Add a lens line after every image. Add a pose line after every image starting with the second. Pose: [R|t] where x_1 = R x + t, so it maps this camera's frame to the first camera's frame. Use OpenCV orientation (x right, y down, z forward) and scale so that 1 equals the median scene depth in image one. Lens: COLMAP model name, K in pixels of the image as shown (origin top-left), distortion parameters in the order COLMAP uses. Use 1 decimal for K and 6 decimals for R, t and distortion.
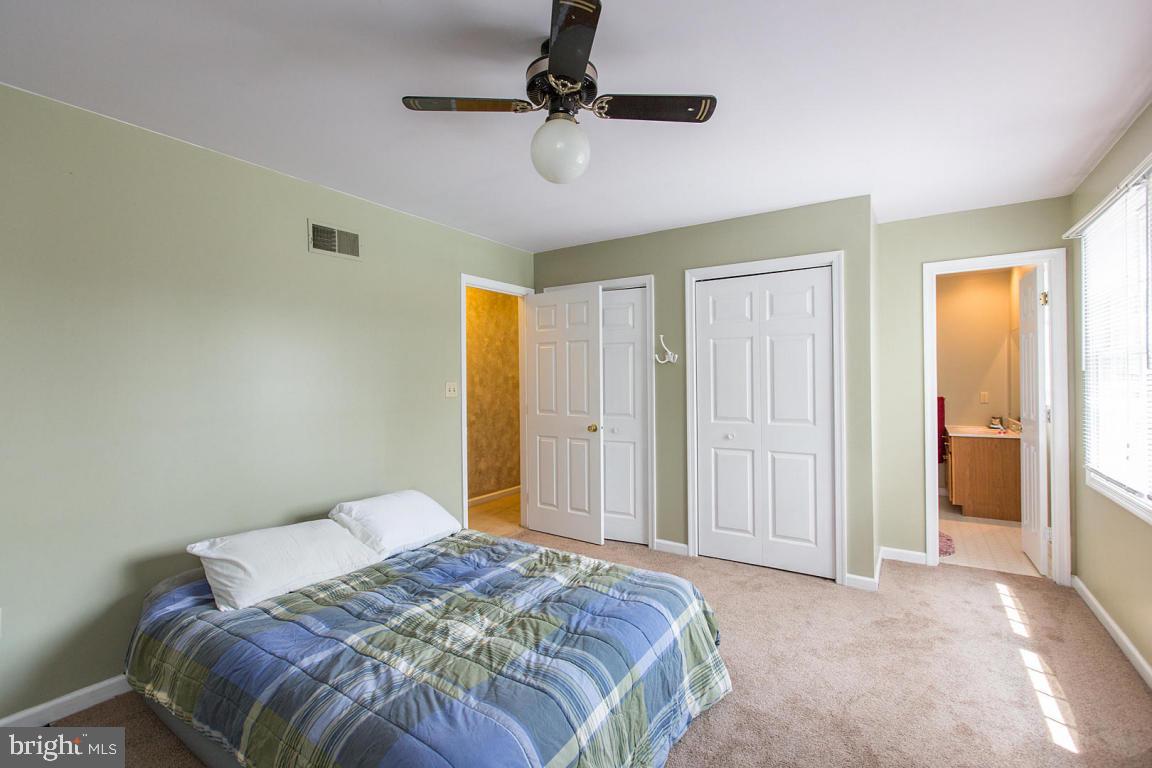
lens RADIAL K [[531.2, 0, 576.4], [0, 531.2, 379.9], [0, 0, 1]] dist [0.000665, 0.000754]
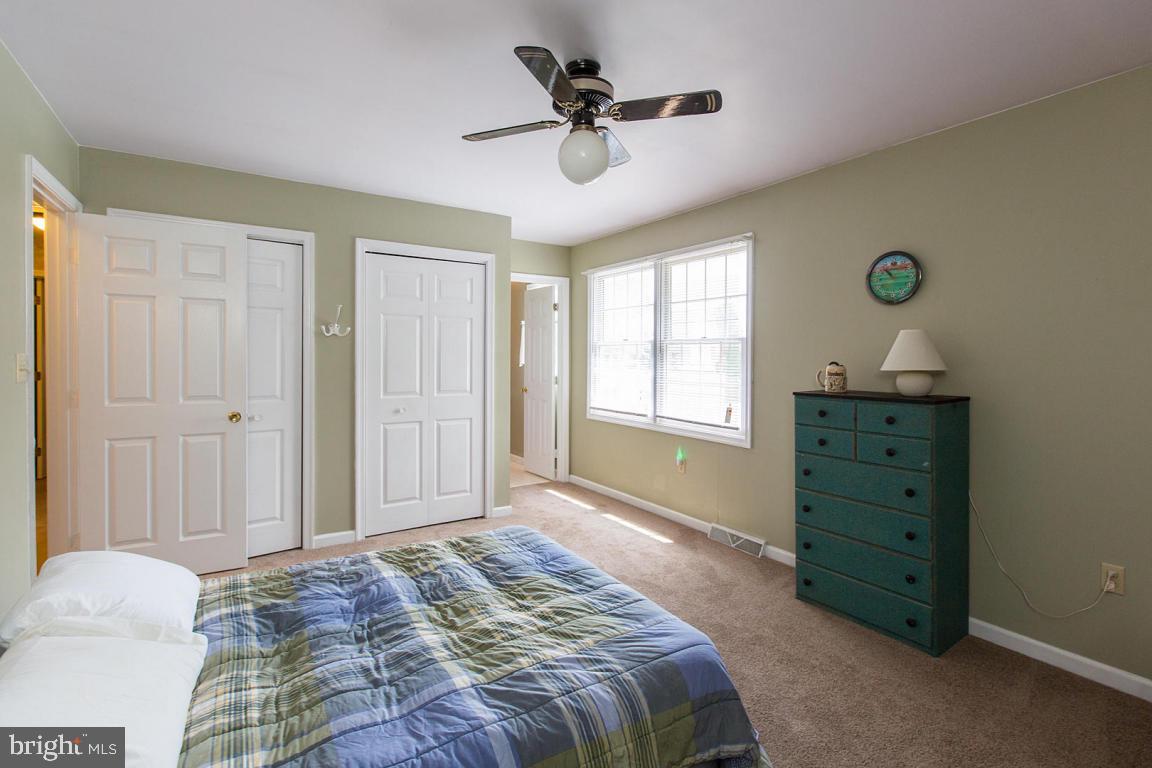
lens RADIAL K [[531.2, 0, 608.9], [0, 531.2, 365.6], [0, 0, 1]] dist [0.000665, 0.000754]
pose [[0.370308, -0.007933, 0.928875, -0.553964], [-0.010402, 0.999865, 0.012686, 0.002402], [-0.928851, -0.014360, 0.370175, 0.262990]]
